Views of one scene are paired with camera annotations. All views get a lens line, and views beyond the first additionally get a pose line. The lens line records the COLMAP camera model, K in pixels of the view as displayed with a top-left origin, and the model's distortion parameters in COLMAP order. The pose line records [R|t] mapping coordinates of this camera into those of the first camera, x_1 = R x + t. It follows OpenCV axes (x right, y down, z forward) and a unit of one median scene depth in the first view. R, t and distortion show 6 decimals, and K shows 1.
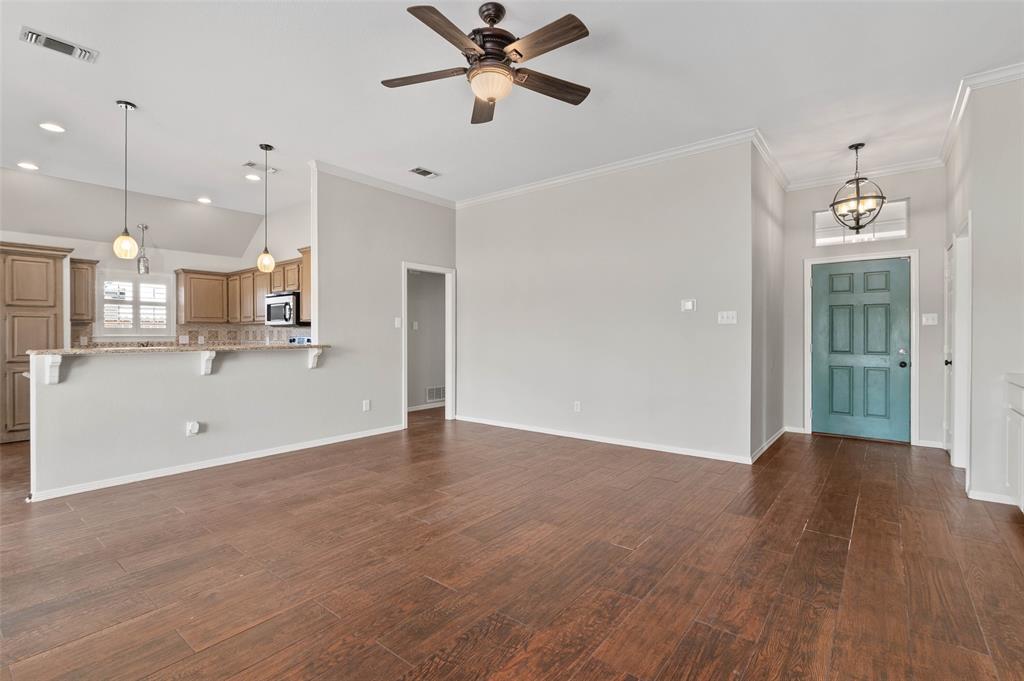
lens RADIAL K [[472.4, 0, 510.0], [0, 472.4, 336.8], [0, 0, 1]] dist [-0.000444, -0.000168]
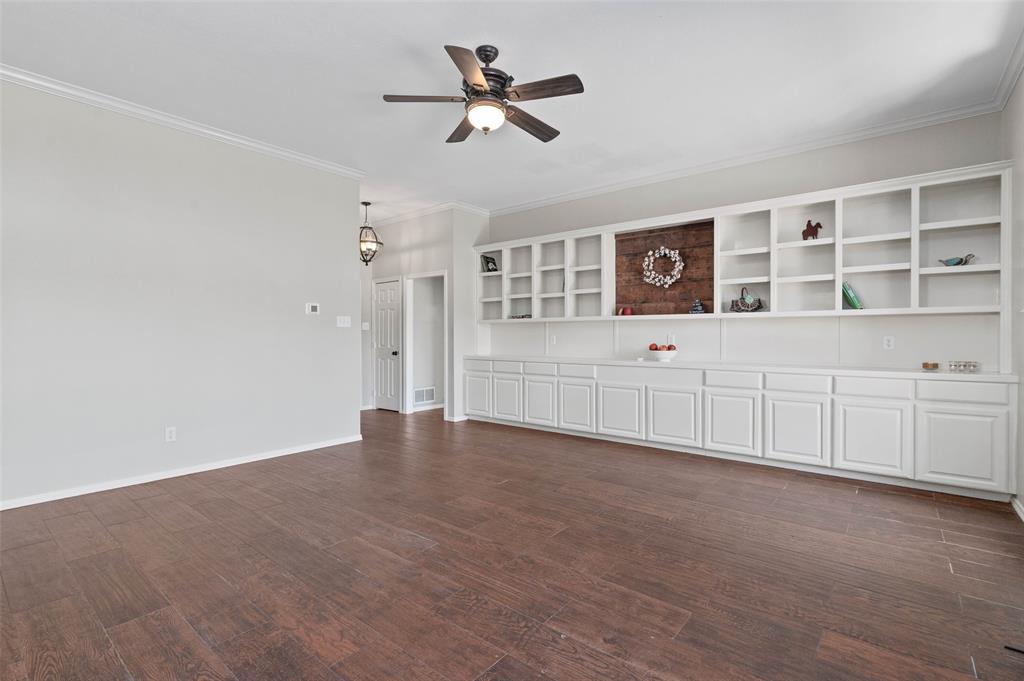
lens RADIAL K [[476.0, 0, 512.0], [0, 476.0, 340.5], [0, 0, 1]] dist [-0.000583, -0.000180]
pose [[0.007597, -0.008829, 0.999932, -0.624299], [0.004640, 0.999951, 0.008794, -0.002076], [-0.999960, 0.004573, 0.007637, 0.489758]]
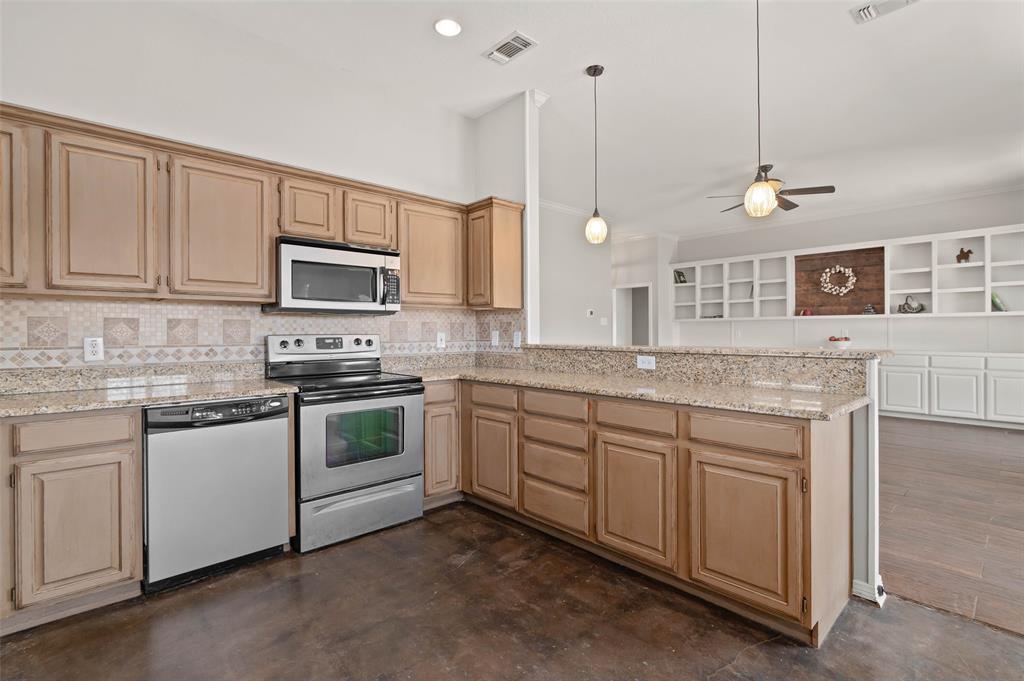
lens RADIAL K [[475.3, 0, 513.4], [0, 475.3, 332.9], [0, 0, 1]] dist [-0.003192, -0.000751]
pose [[0.146762, -0.000107, 0.989172, -1.041633], [0.007075, 0.999975, -0.000942, -0.000477], [-0.989147, 0.007137, 0.146759, 0.846460]]
